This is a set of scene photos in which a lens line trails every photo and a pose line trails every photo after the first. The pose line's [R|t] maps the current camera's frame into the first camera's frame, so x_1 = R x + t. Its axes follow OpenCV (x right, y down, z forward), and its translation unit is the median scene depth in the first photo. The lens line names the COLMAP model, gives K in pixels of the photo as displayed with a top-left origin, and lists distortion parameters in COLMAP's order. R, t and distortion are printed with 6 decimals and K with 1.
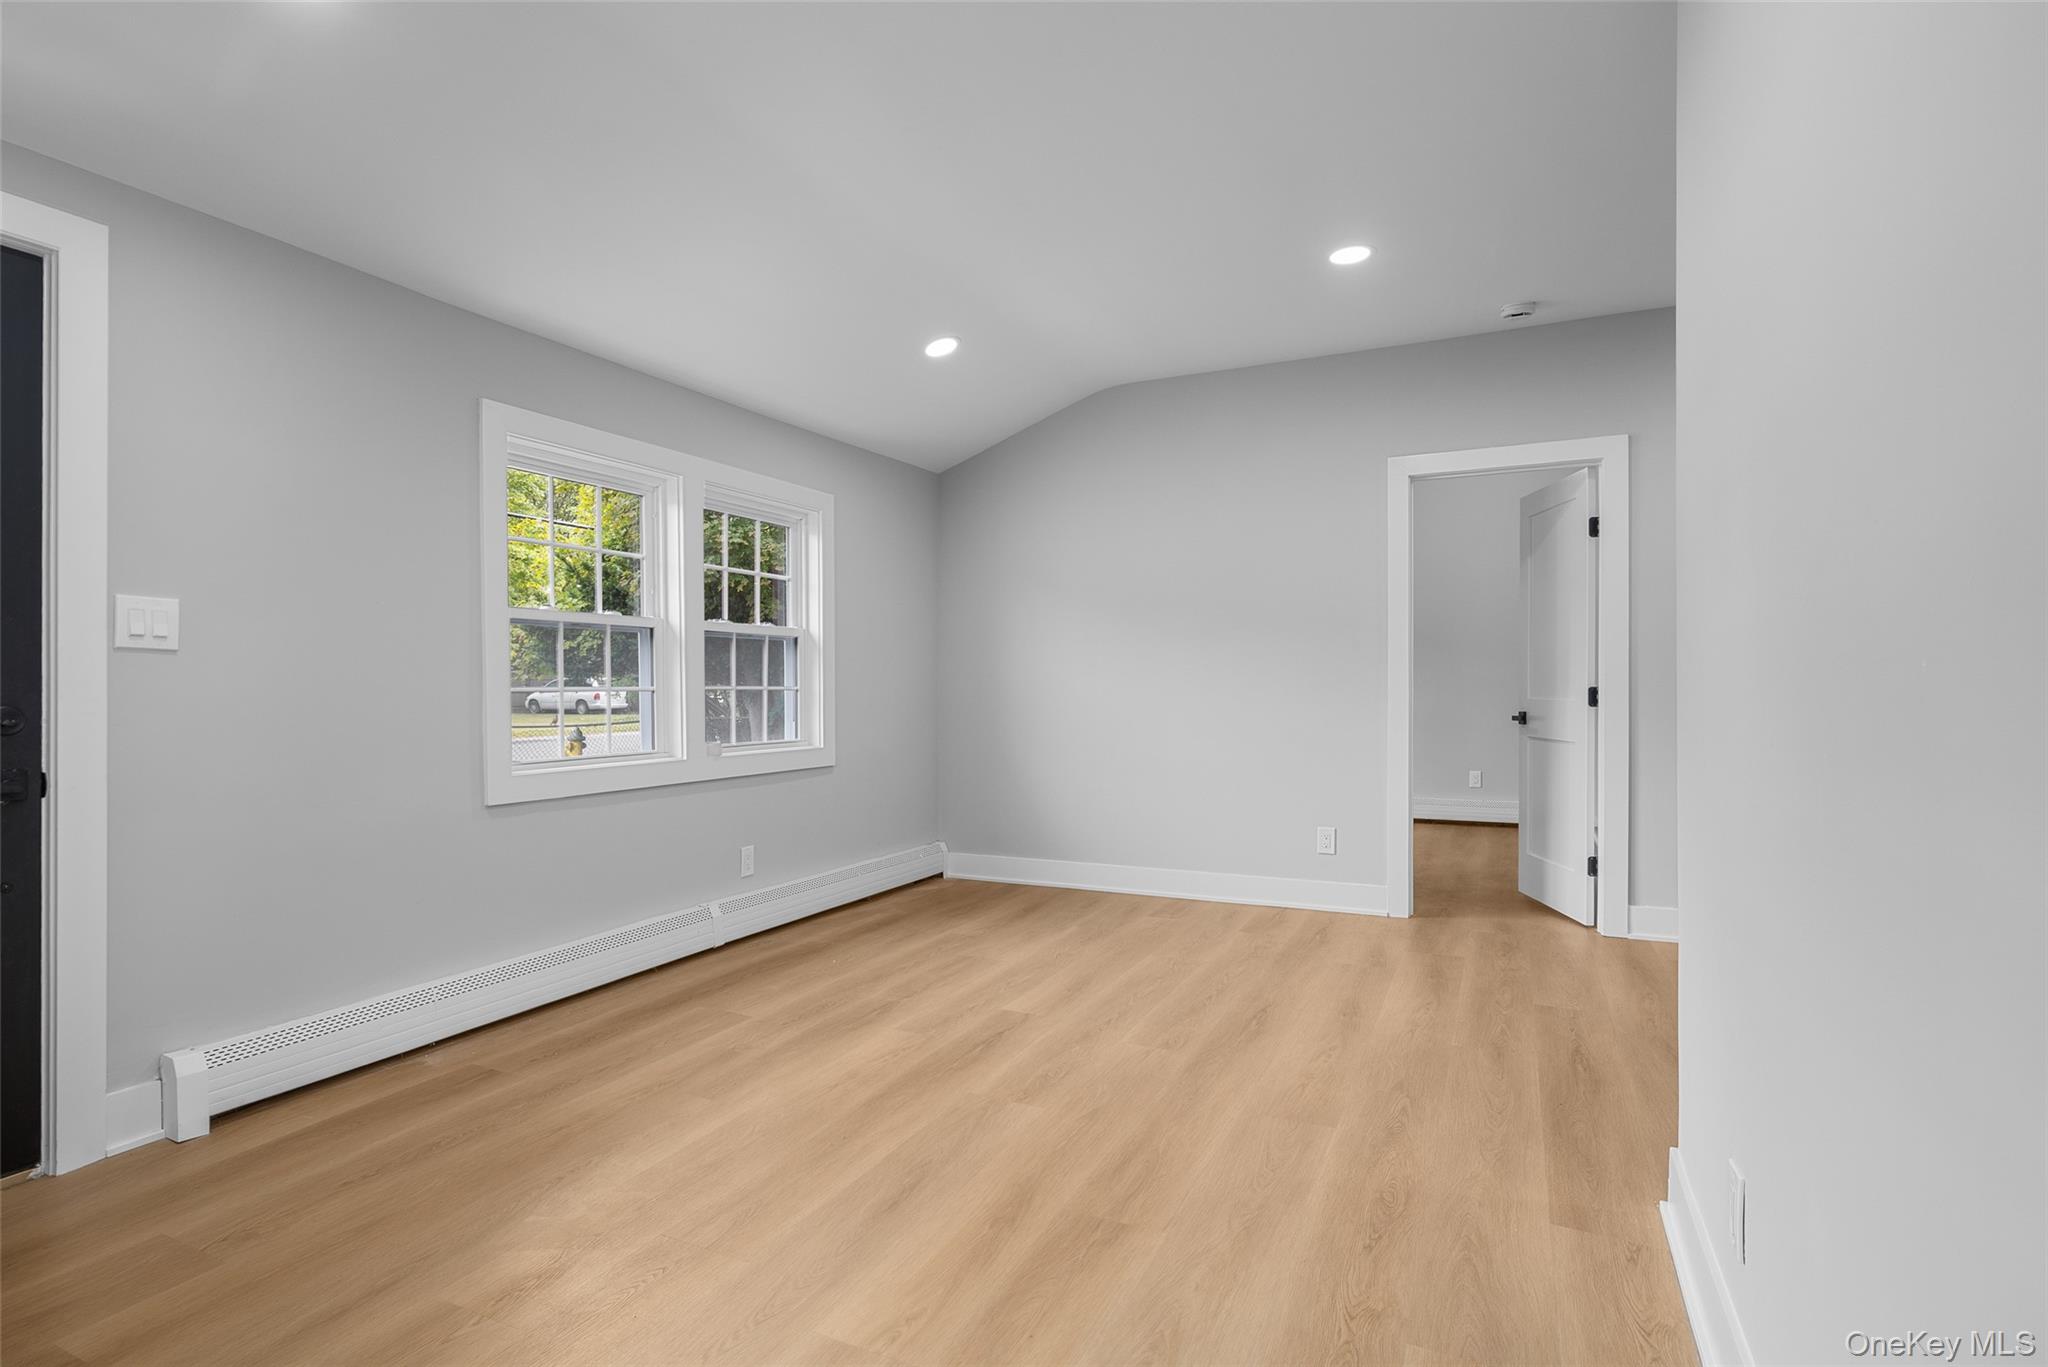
lens RADIAL K [[1001.6, 0, 1024.0], [0, 1001.6, 683.5], [0, 0, 1]] dist [-0.002463, -0.000665]
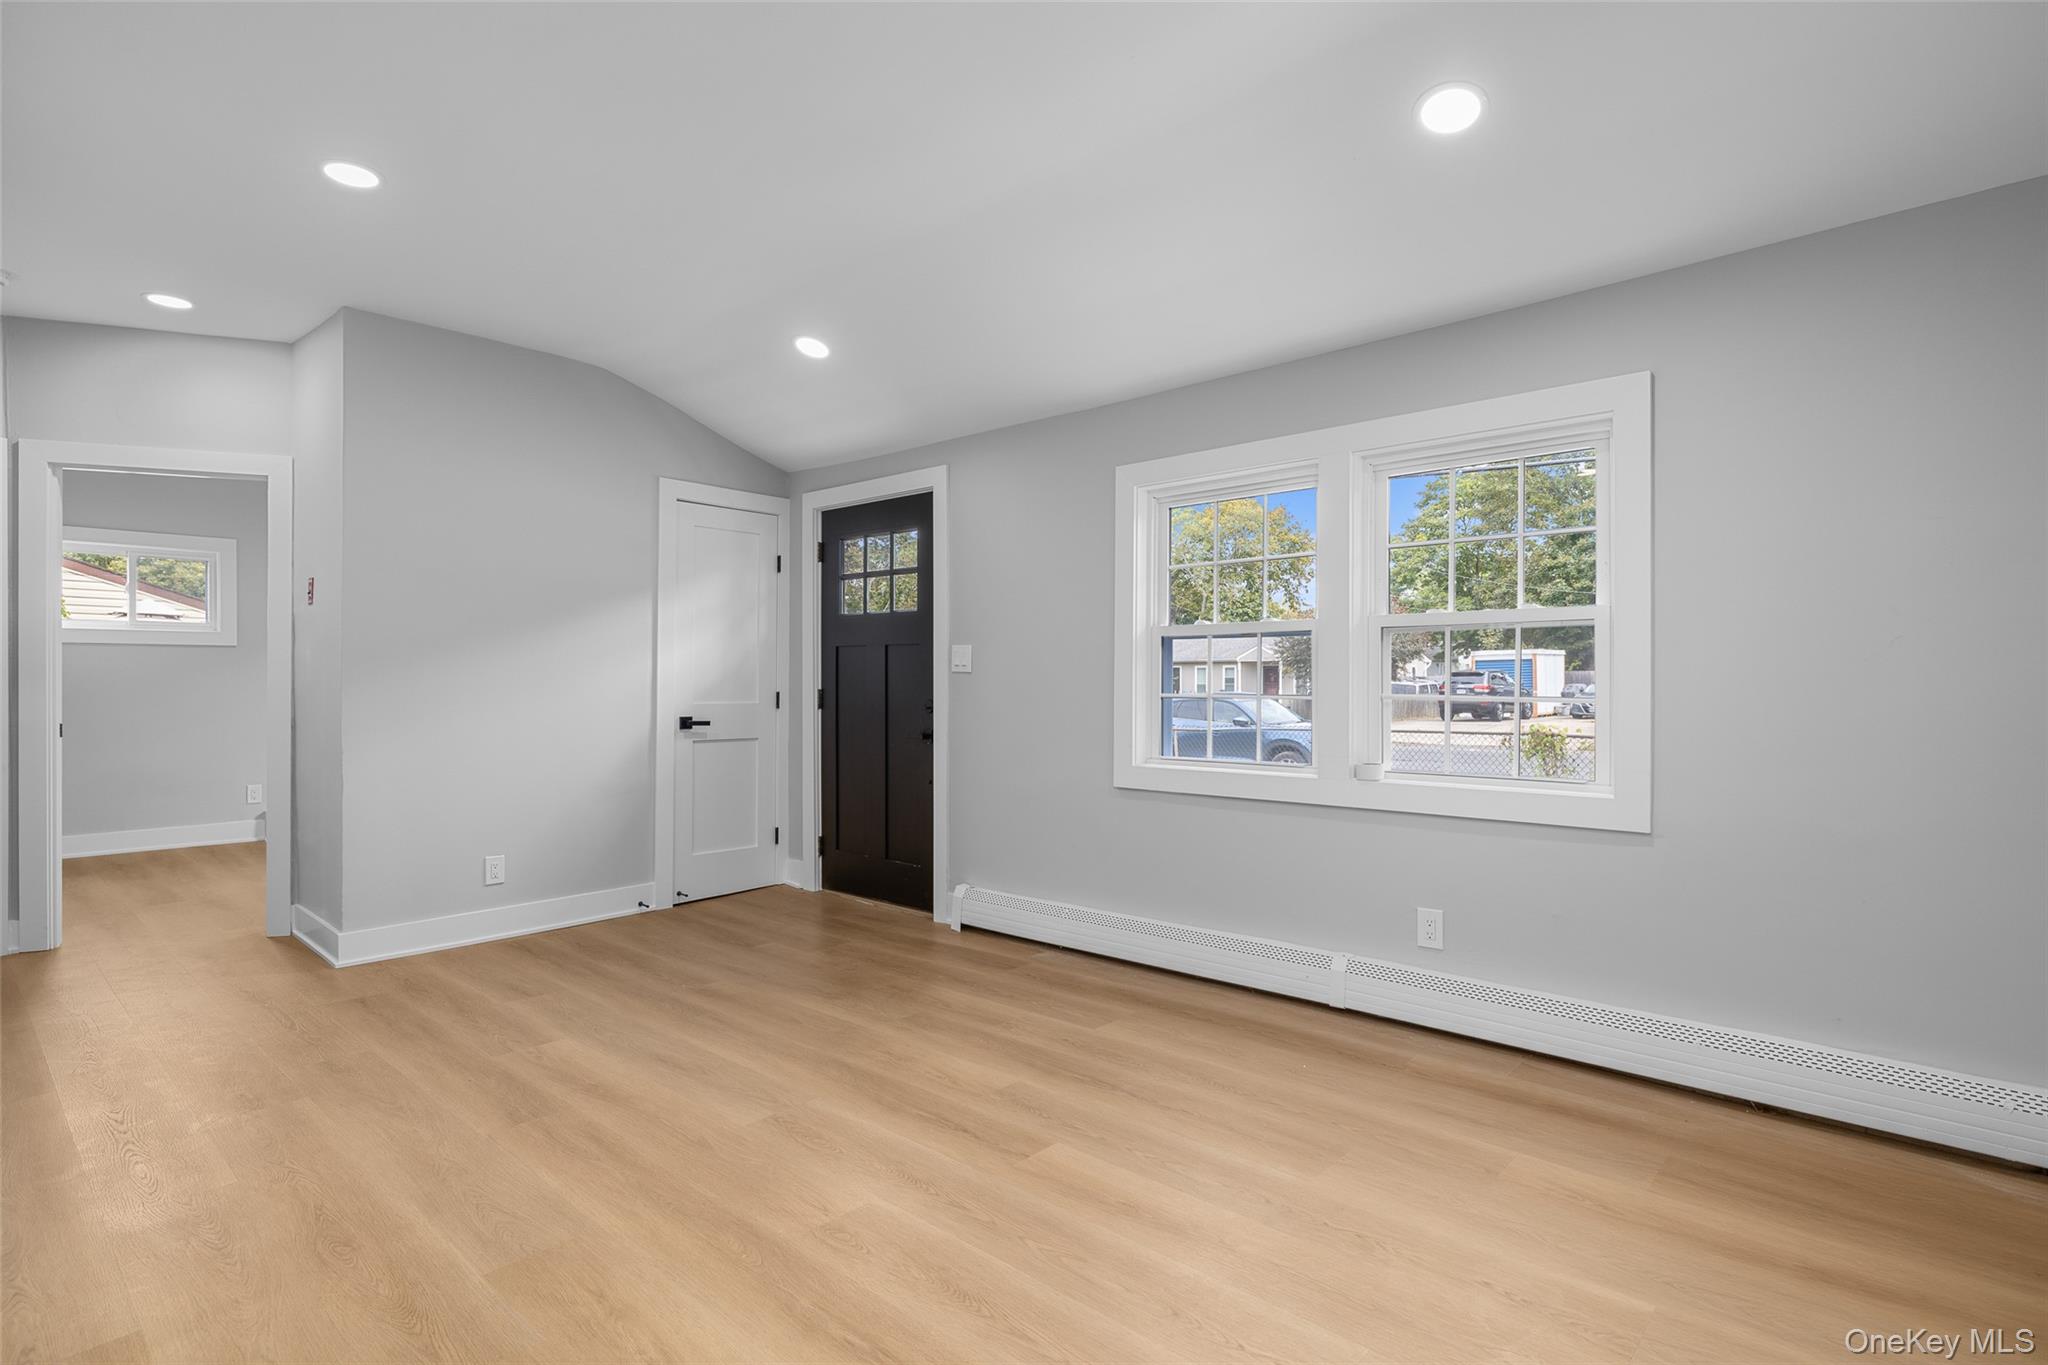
lens RADIAL K [[1001.6, 0, 1024.0], [0, 1001.6, 682.5], [0, 0, 1]] dist [-0.002463, -0.000665]
pose [[-0.275598, -0.001567, -0.961272, 0.766546], [0.000499, 0.999998, -0.001774, -0.008980], [0.961273, -0.000969, -0.275596, 1.319958]]
